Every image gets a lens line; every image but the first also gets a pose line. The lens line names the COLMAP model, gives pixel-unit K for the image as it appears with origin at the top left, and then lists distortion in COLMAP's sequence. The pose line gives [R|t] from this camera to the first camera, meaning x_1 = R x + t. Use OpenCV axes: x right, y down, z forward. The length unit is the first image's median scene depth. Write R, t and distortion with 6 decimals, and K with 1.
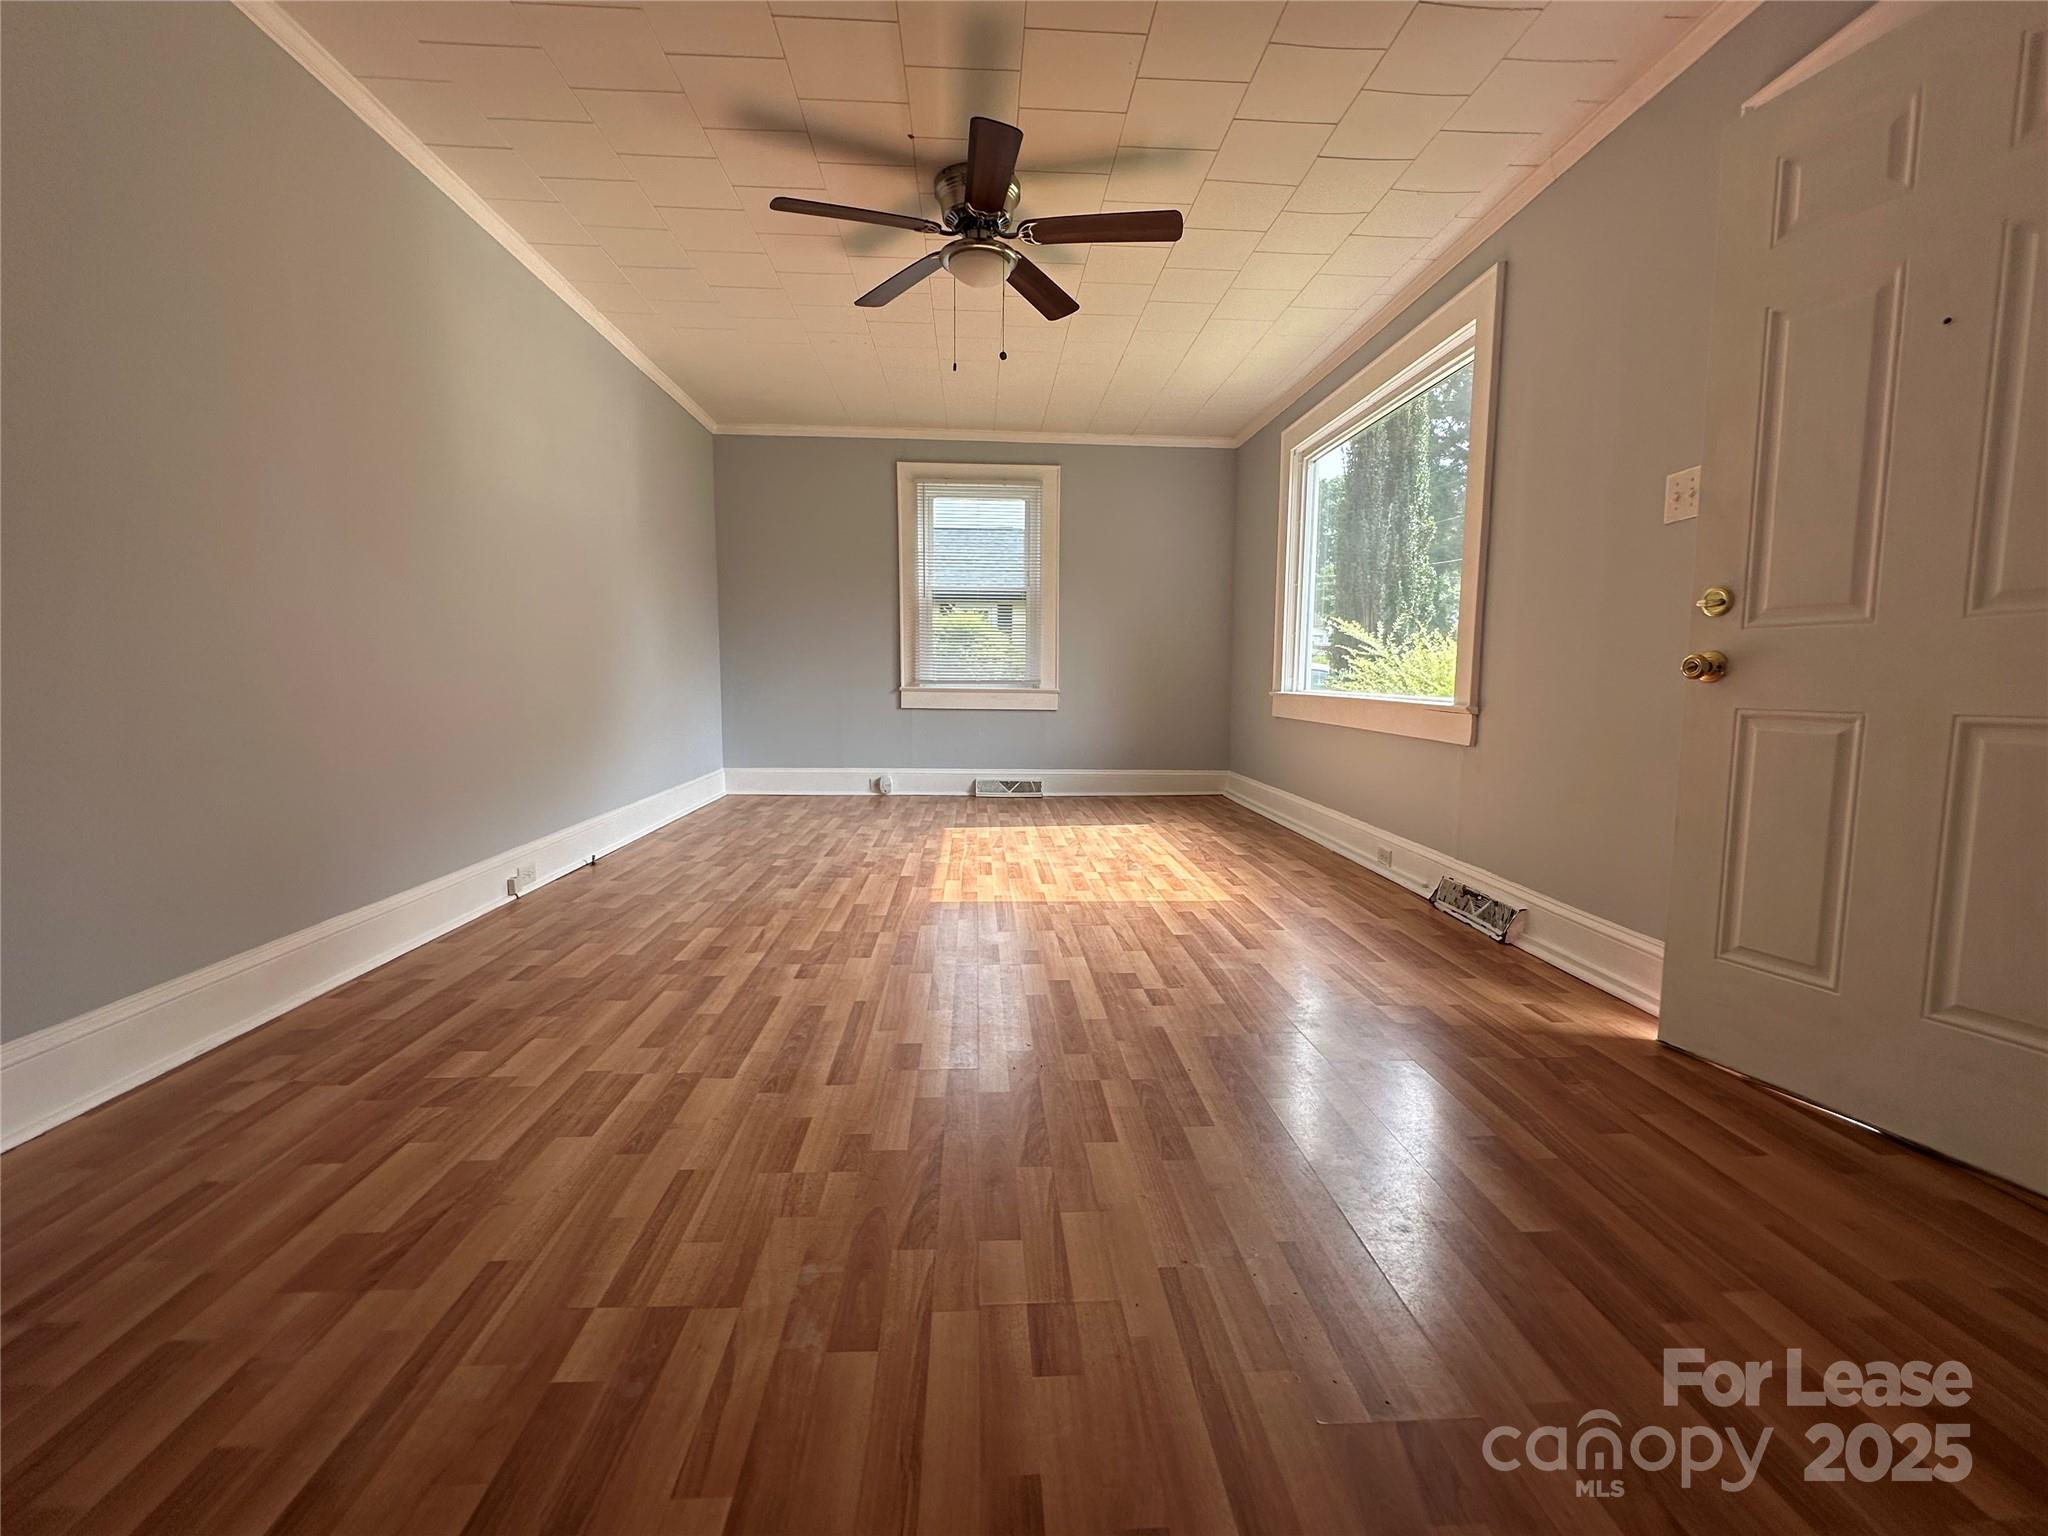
lens RADIAL K [[867.8, 0, 1024.0], [0, 867.8, 768.0], [0, 0, 1]] dist [-0.003402, 0.000235]
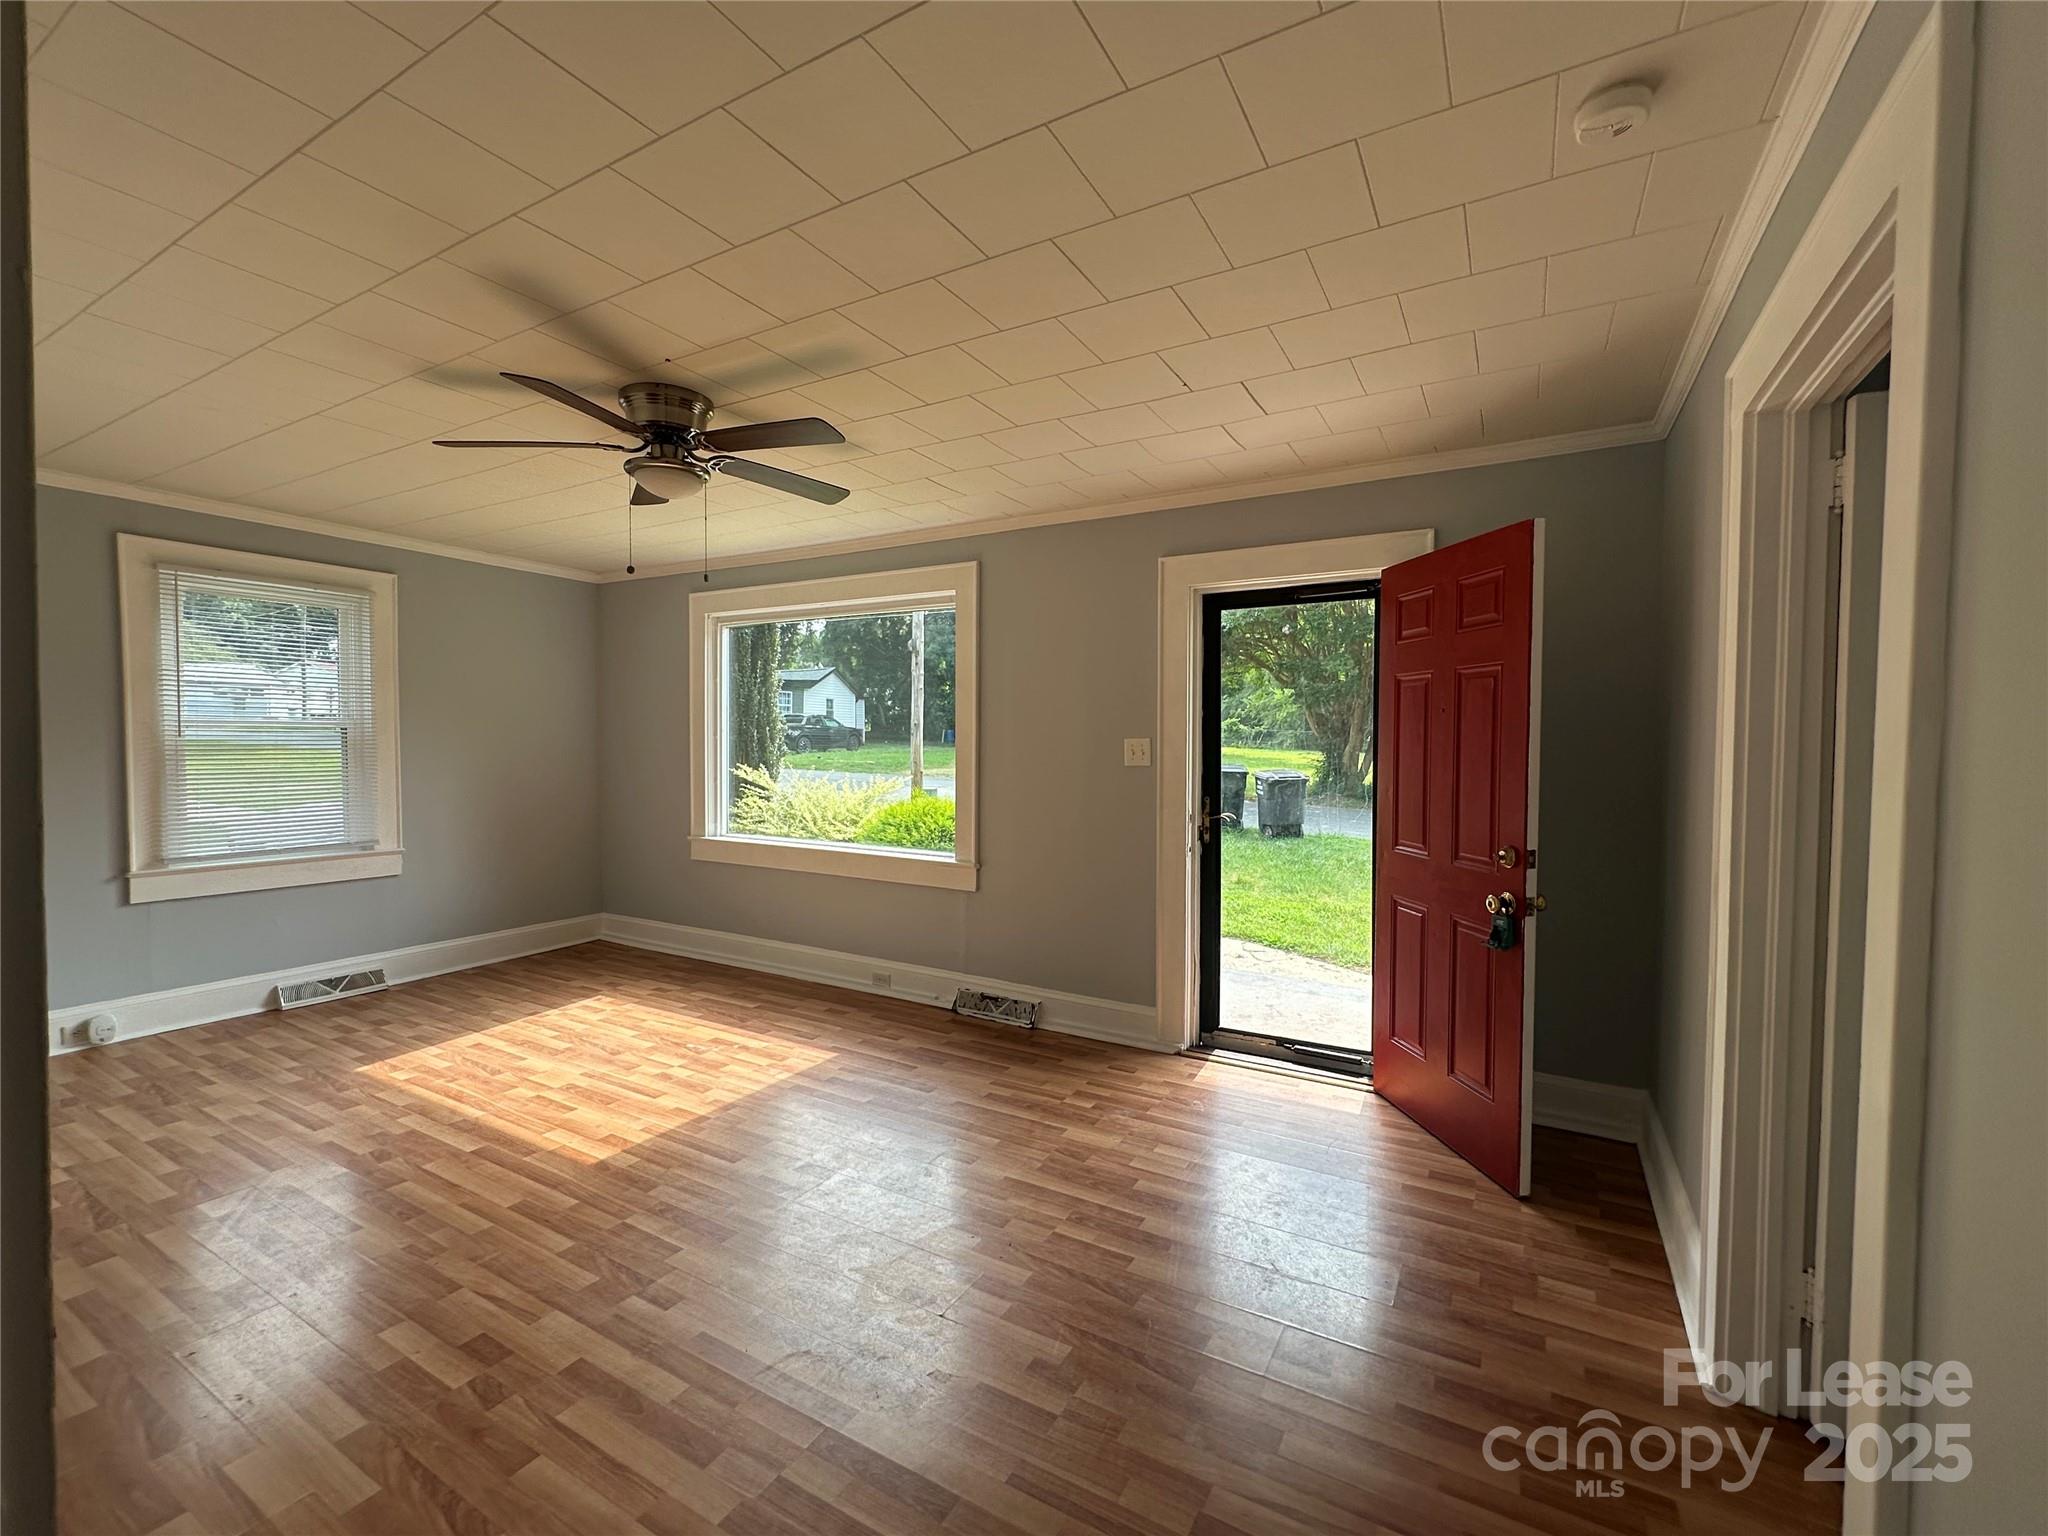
lens RADIAL K [[867.8, 0, 1024.0], [0, 867.8, 768.0], [0, 0, 1]] dist [-0.003402, 0.000235]
pose [[0.546712, -0.030041, 0.836782, -0.604001], [0.088855, 0.995795, -0.022304, -0.185576], [-0.832593, 0.086546, 0.547082, 0.157239]]
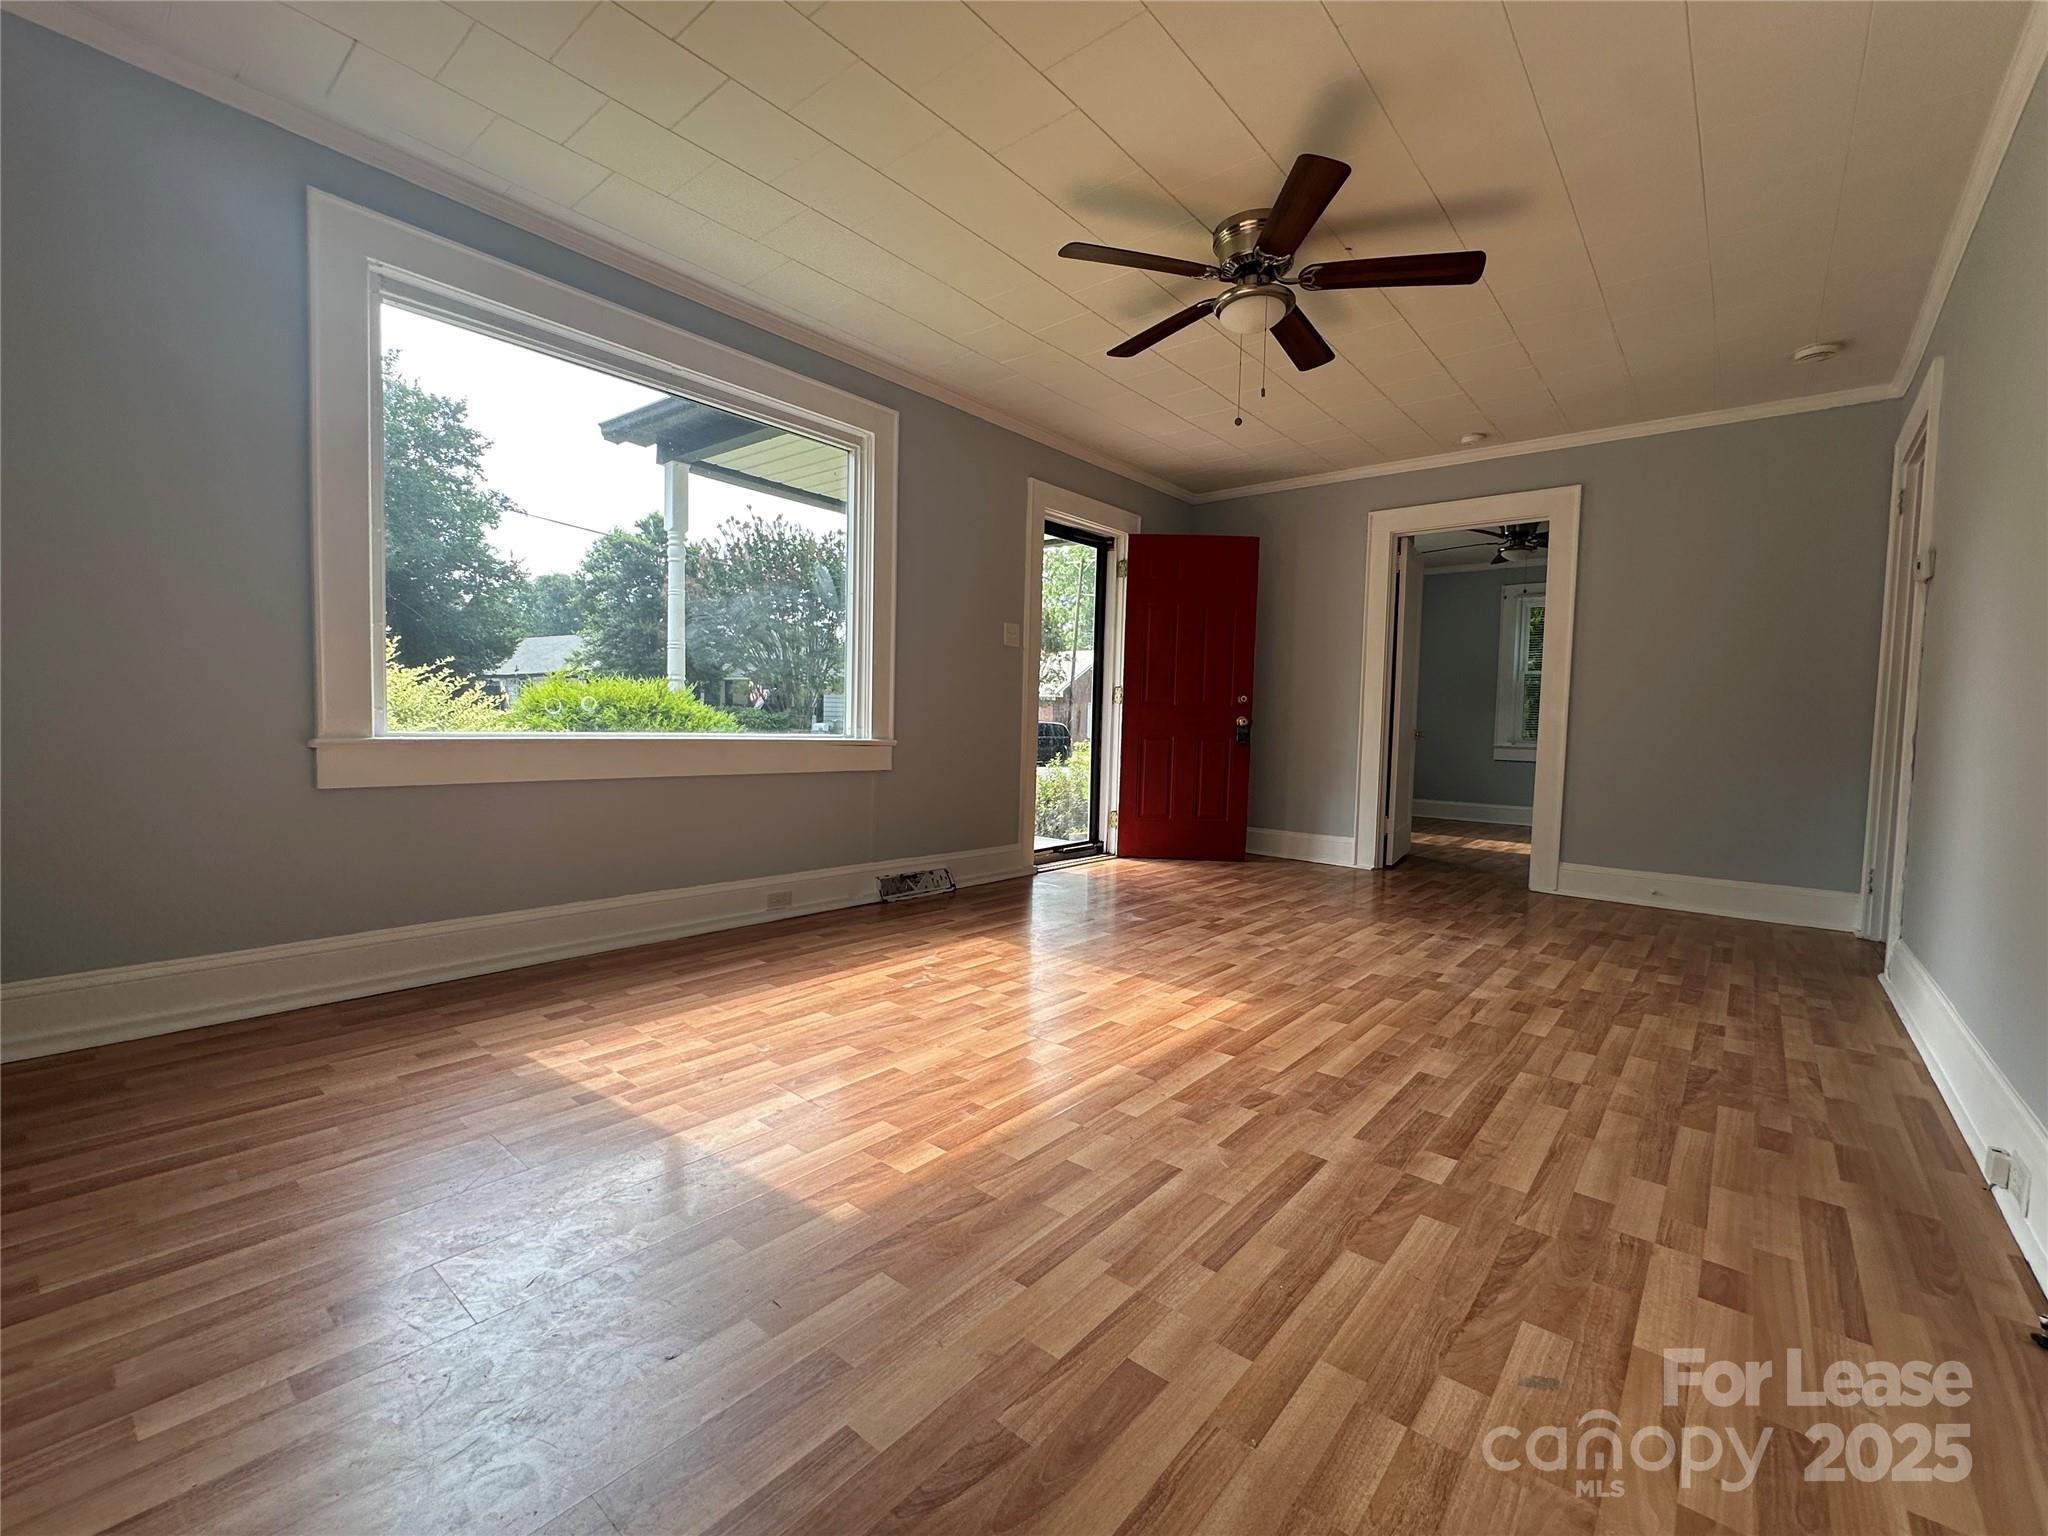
lens RADIAL K [[867.8, 0, 1024.0], [0, 867.8, 768.0], [0, 0, 1]] dist [-0.003402, 0.000235]
pose [[-0.727612, -0.064965, 0.682905, -0.523632], [0.042751, 0.989276, 0.139660, -0.203064], [-0.684655, 0.130814, -0.717032, 1.805451]]
